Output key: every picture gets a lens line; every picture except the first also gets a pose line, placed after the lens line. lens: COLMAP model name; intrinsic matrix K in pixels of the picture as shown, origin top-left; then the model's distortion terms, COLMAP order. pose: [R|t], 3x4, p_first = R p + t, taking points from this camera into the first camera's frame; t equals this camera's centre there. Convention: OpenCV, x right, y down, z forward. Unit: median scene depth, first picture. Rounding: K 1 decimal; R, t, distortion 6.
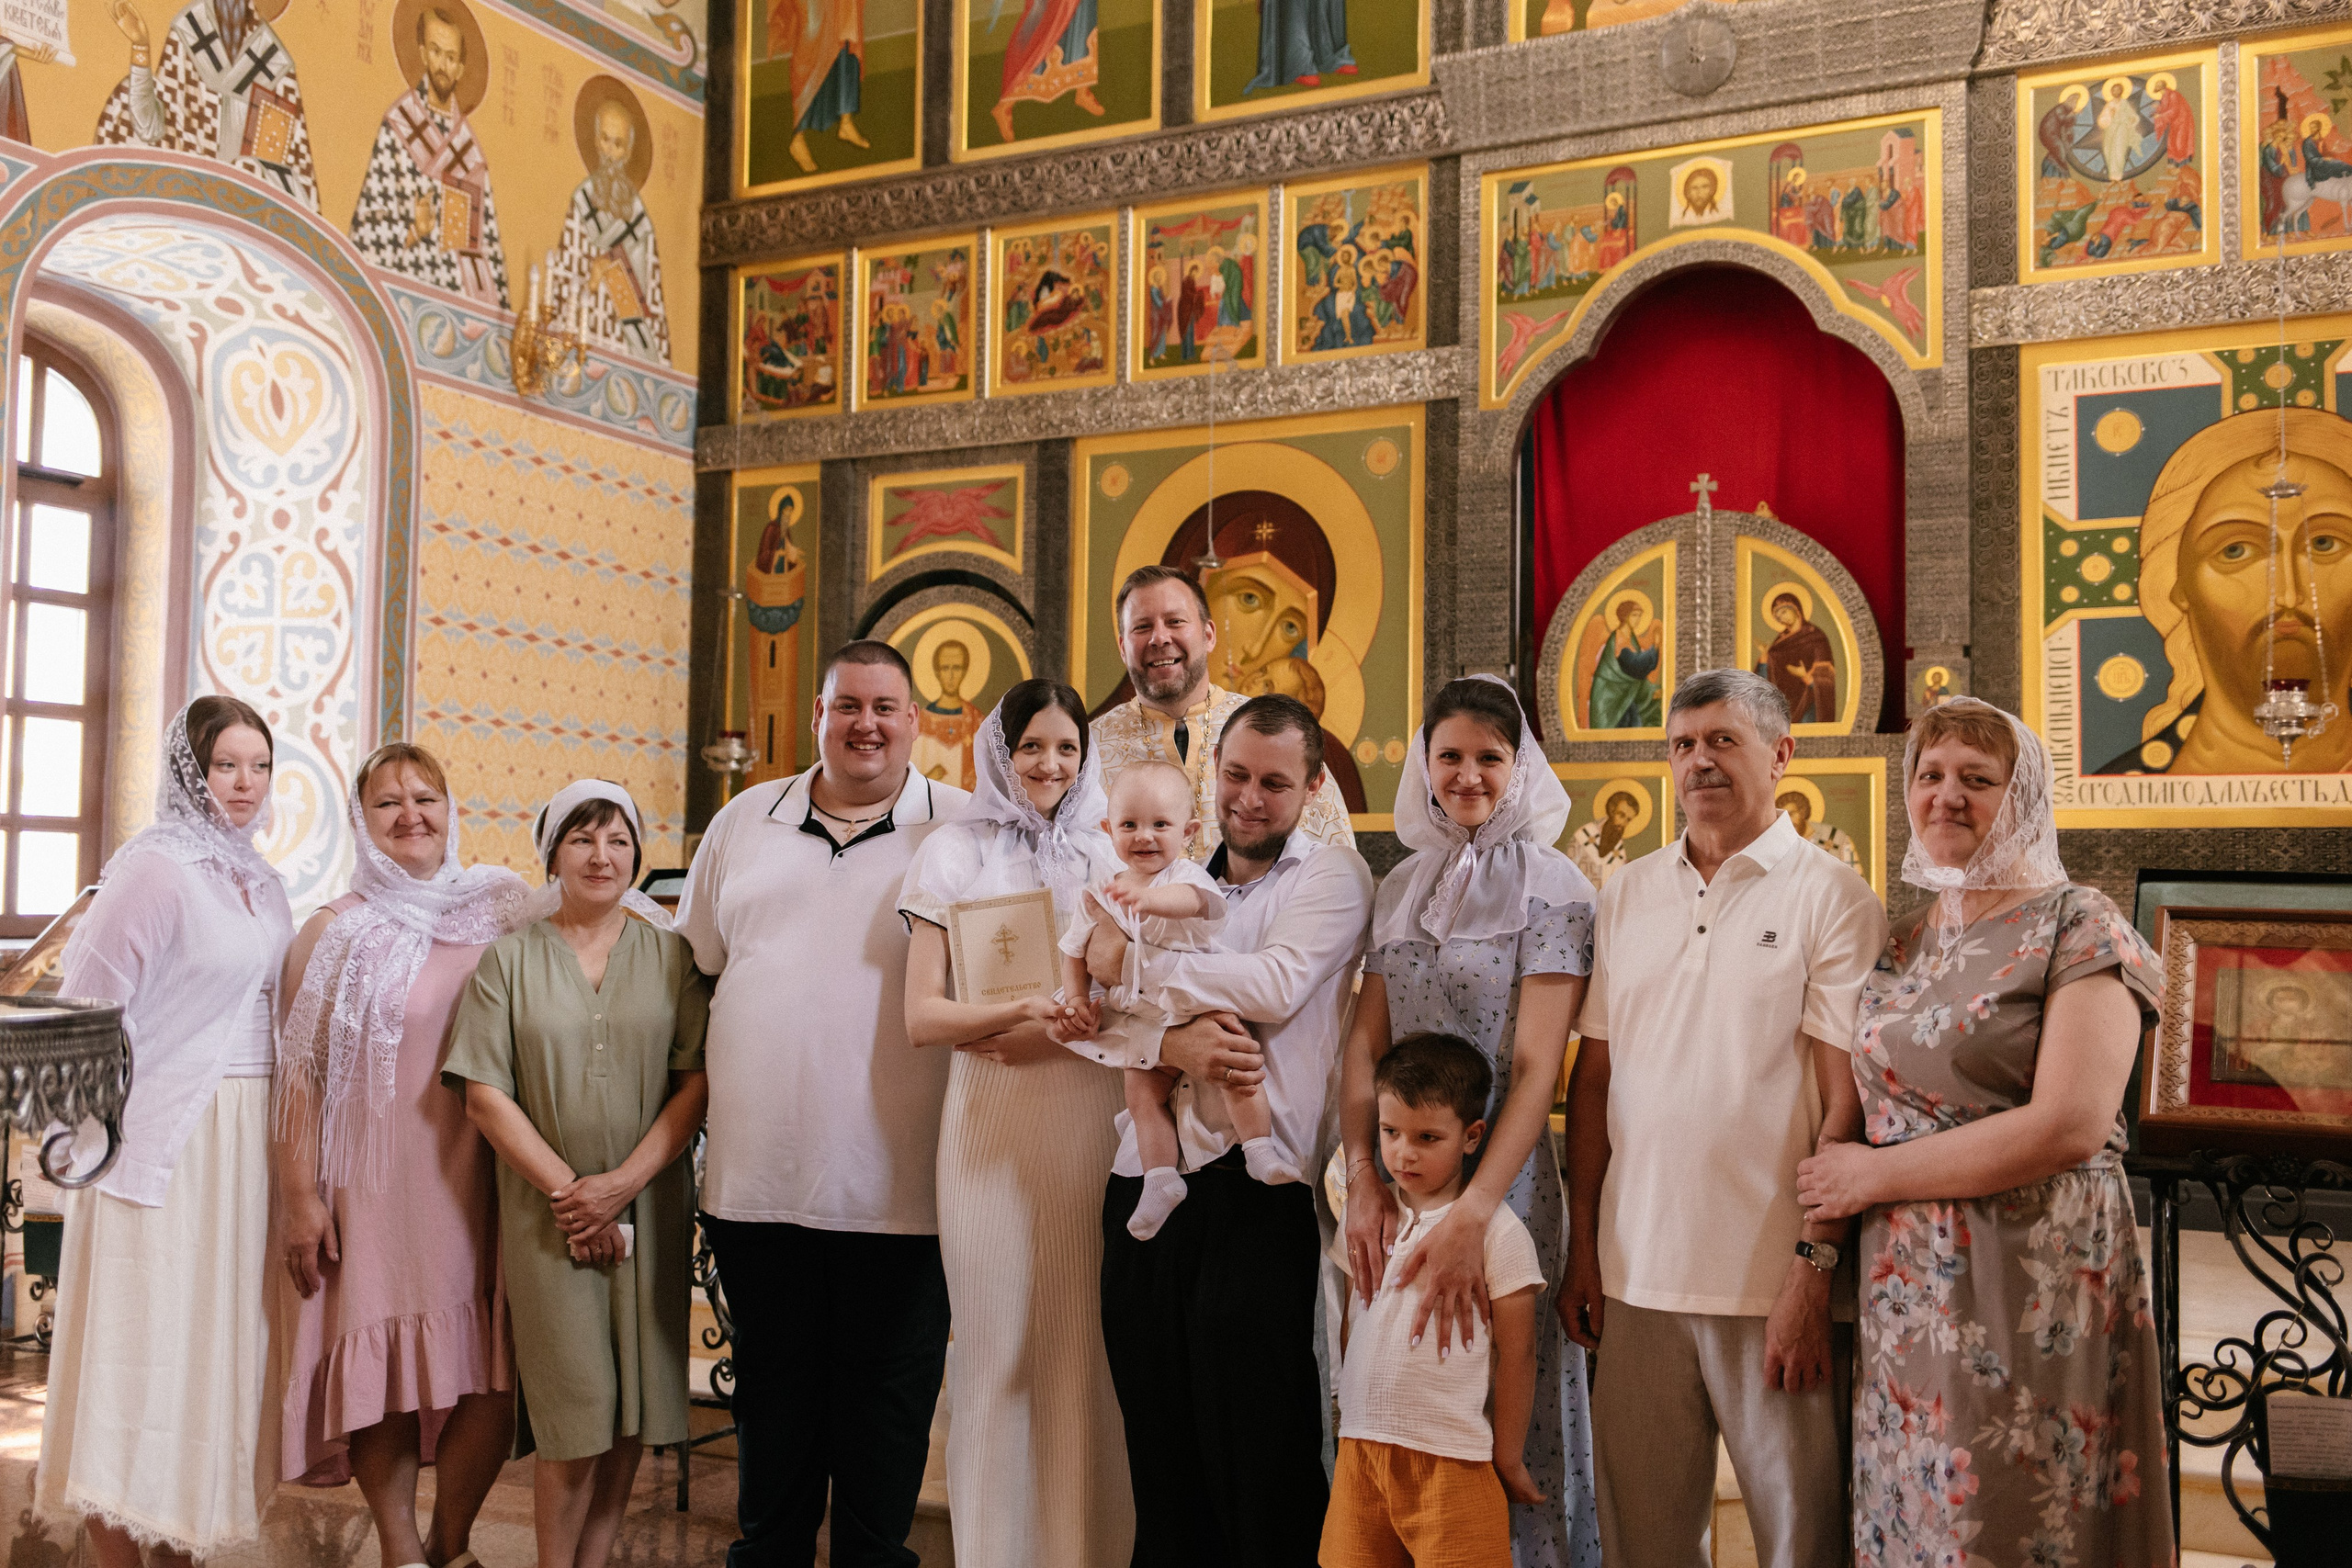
lens RADIAL K [[2298.3, 0, 1170.2], [0, 2298.3, 792.5], [0, 0, 1]] dist [0.004798, -0.009718]
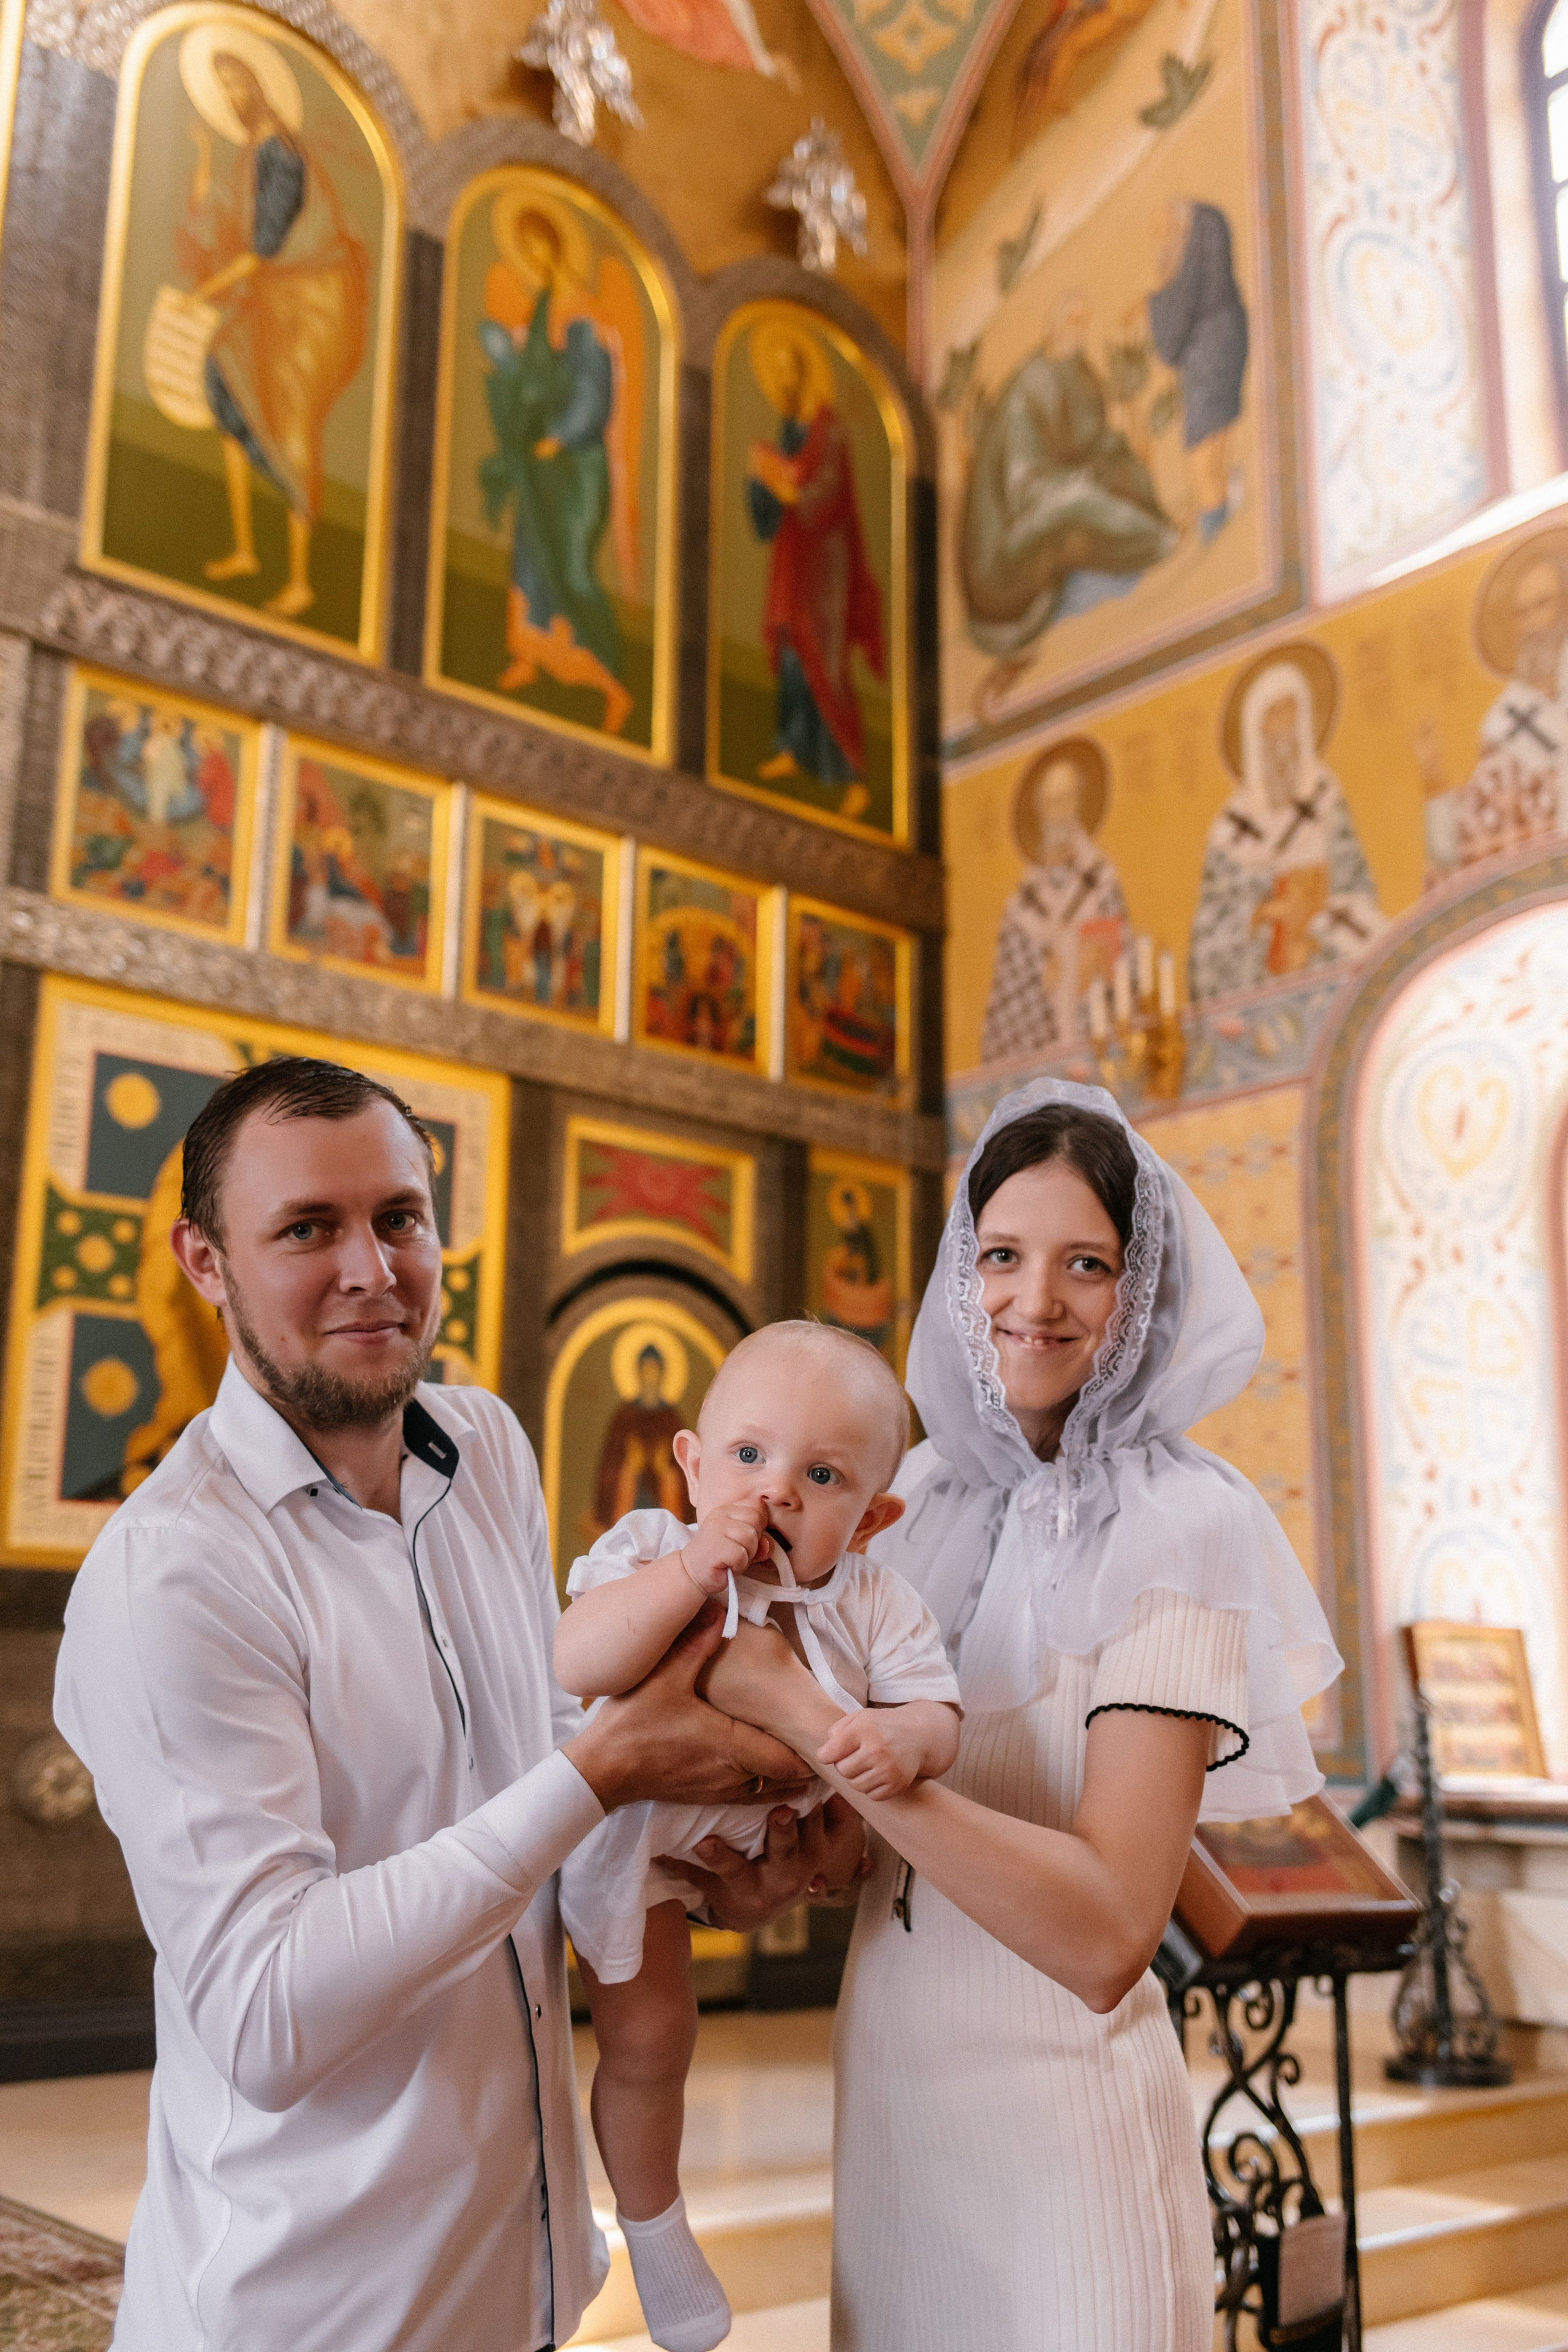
lens RADIAL K [[2269.2, 0, 790.2], [0, 2269.2, 1178.4], [0, 0, 1]] dist [-0.001839, -0.005780]
pose [[0.363999, 0.206325, 0.908259, -0.254938], [-0.055936, 0.978238, -0.199805, 0.025884], [-0.929718, 0.021925, 0.367619, 0.454134]]
